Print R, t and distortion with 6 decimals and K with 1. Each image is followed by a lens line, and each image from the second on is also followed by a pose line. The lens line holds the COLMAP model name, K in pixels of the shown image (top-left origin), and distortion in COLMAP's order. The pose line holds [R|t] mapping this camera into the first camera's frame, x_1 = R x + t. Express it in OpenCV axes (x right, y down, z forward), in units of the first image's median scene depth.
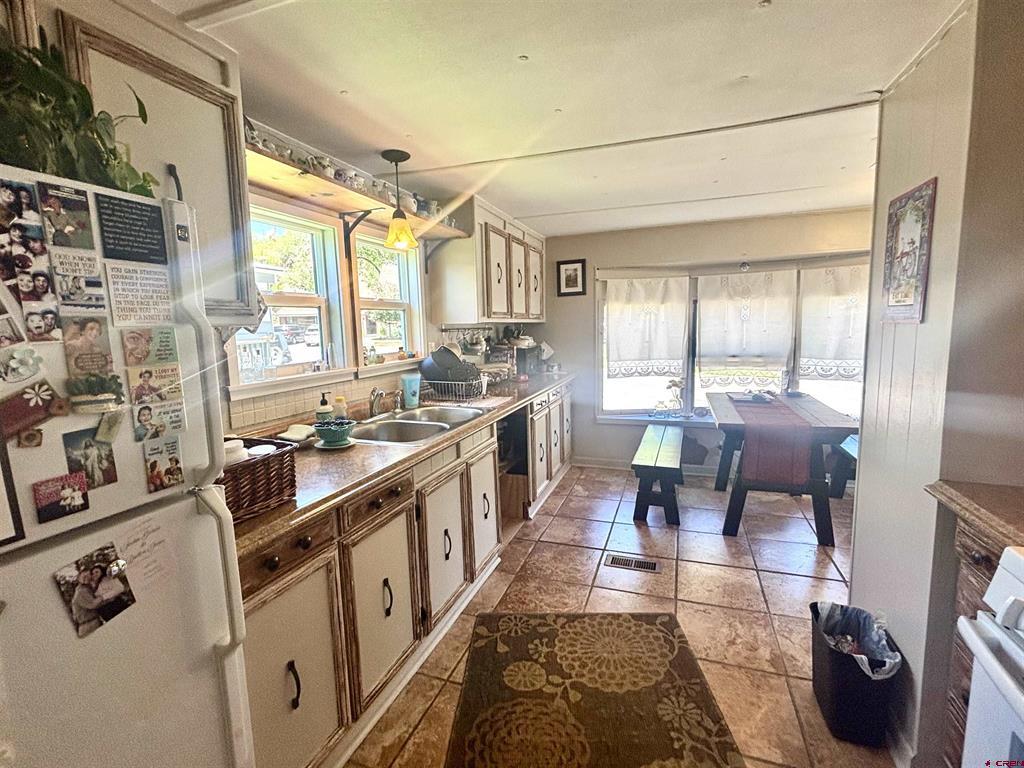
lens RADIAL K [[471.0, 0, 512.0], [0, 471.0, 384.0], [0, 0, 1]] dist [0.000787, 0.000860]
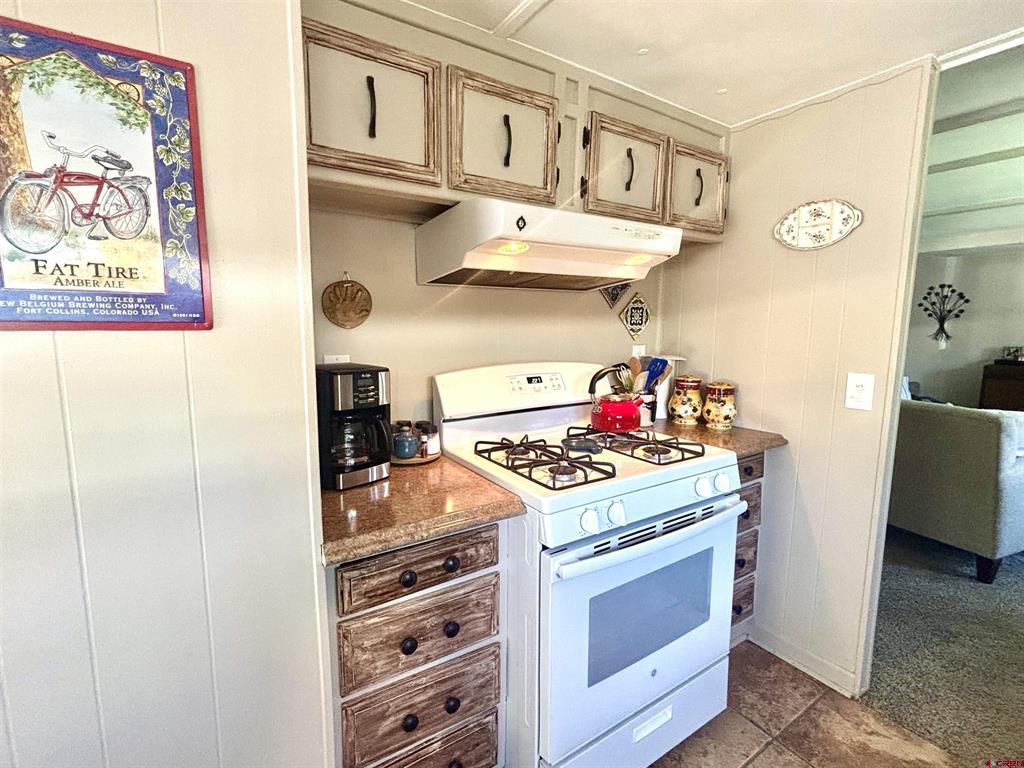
lens RADIAL K [[471.0, 0, 512.0], [0, 471.0, 384.0], [0, 0, 1]] dist [0.000787, 0.000860]
pose [[-0.796390, -0.054495, 0.602323, 0.080480], [0.094473, 0.972496, 0.212899, -0.051925], [-0.597359, 0.226454, -0.769338, 0.425589]]
